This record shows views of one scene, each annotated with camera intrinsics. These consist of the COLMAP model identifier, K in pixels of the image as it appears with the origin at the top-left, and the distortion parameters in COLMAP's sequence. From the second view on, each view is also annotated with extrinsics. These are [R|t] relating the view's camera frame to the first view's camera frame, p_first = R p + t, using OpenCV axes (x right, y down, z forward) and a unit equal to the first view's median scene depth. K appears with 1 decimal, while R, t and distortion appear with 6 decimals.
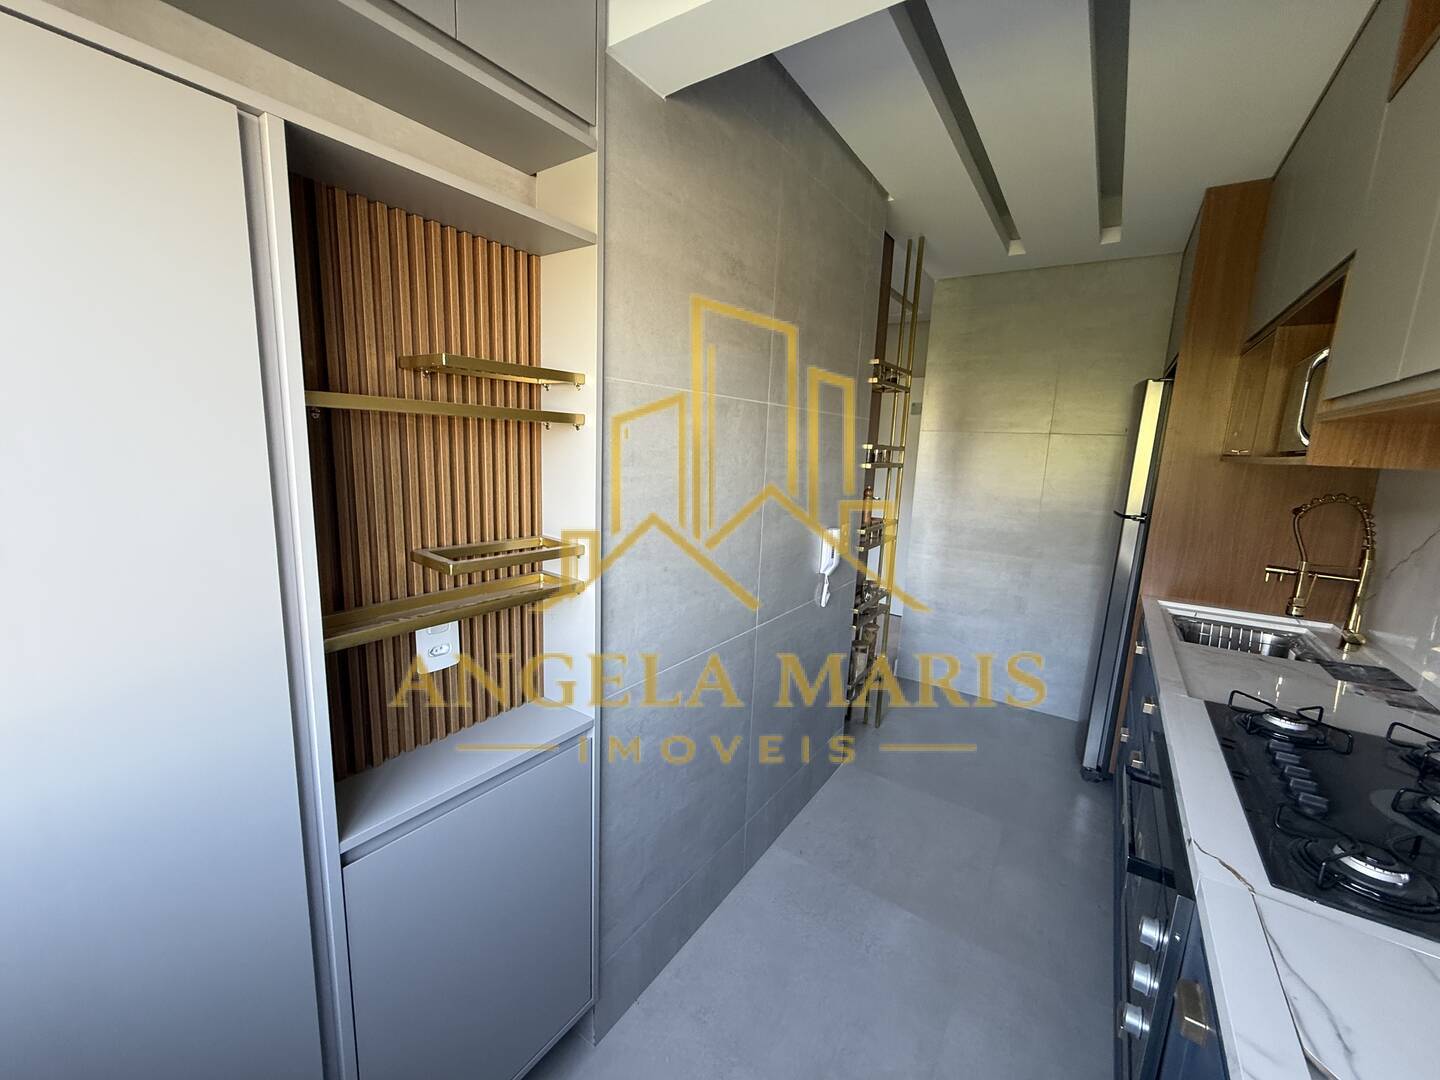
lens RADIAL K [[573.9, 0, 714.6], [0, 573.9, 540.1], [0, 0, 1]] dist [0.001884, 0.000108]
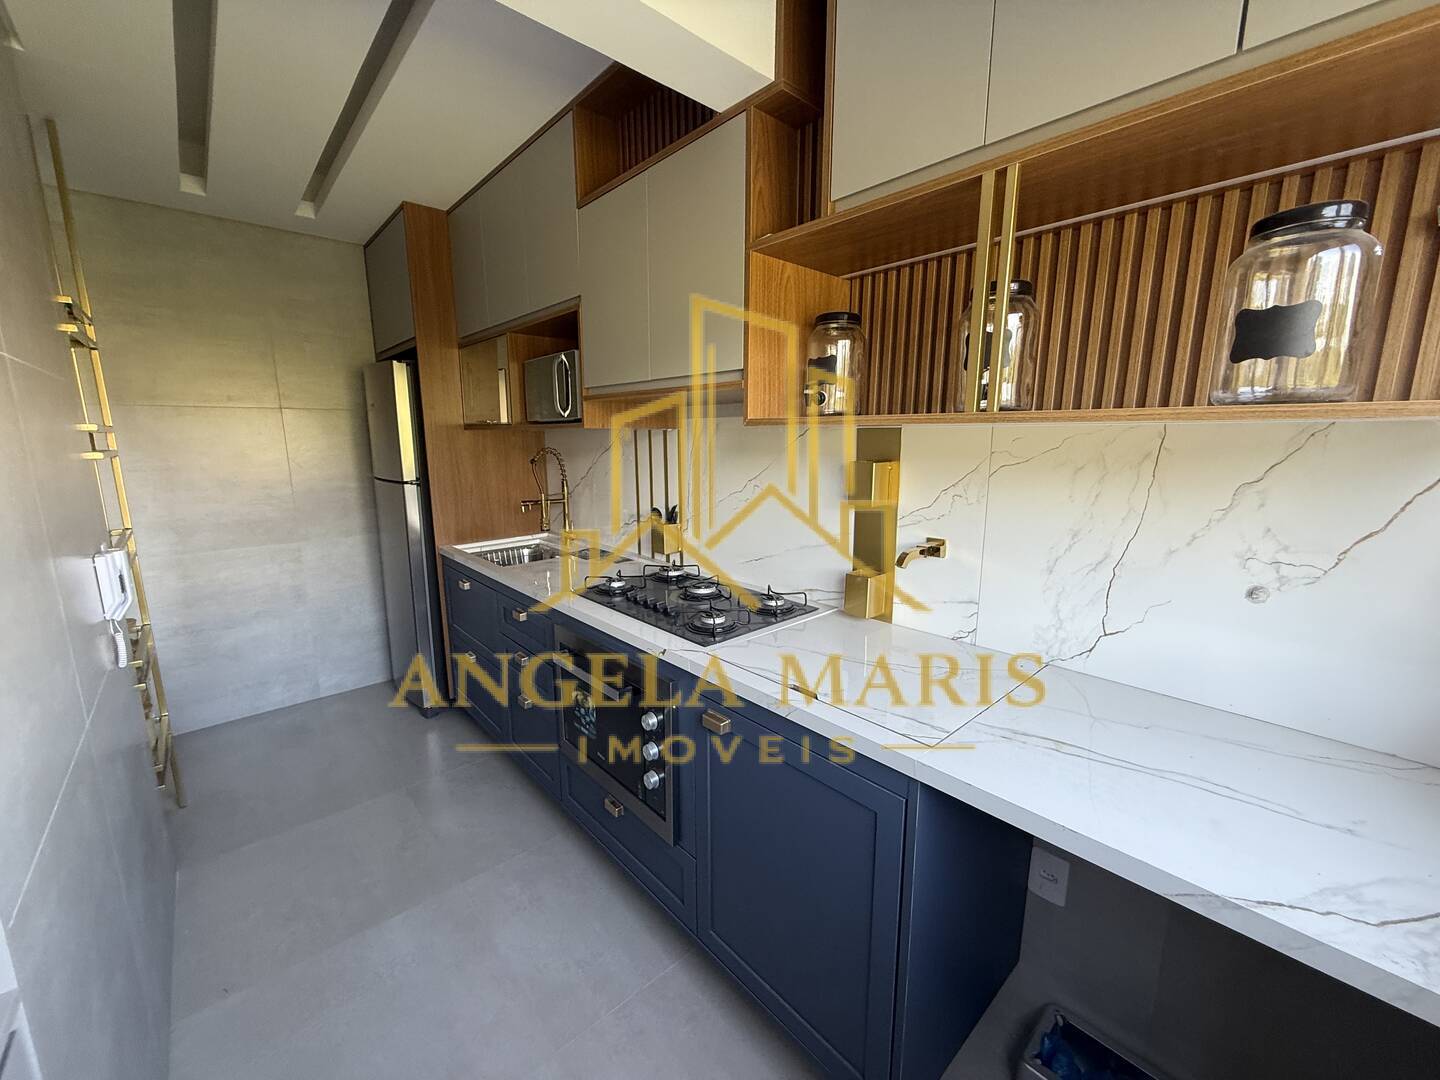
lens RADIAL K [[573.9, 0, 714.6], [0, 573.9, 540.1], [0, 0, 1]] dist [0.001884, 0.000108]
pose [[0.239615, -0.218283, 0.946011, -0.234559], [0.177375, 0.967840, 0.178392, -0.024841], [-0.954527, 0.125054, 0.270627, 0.128145]]
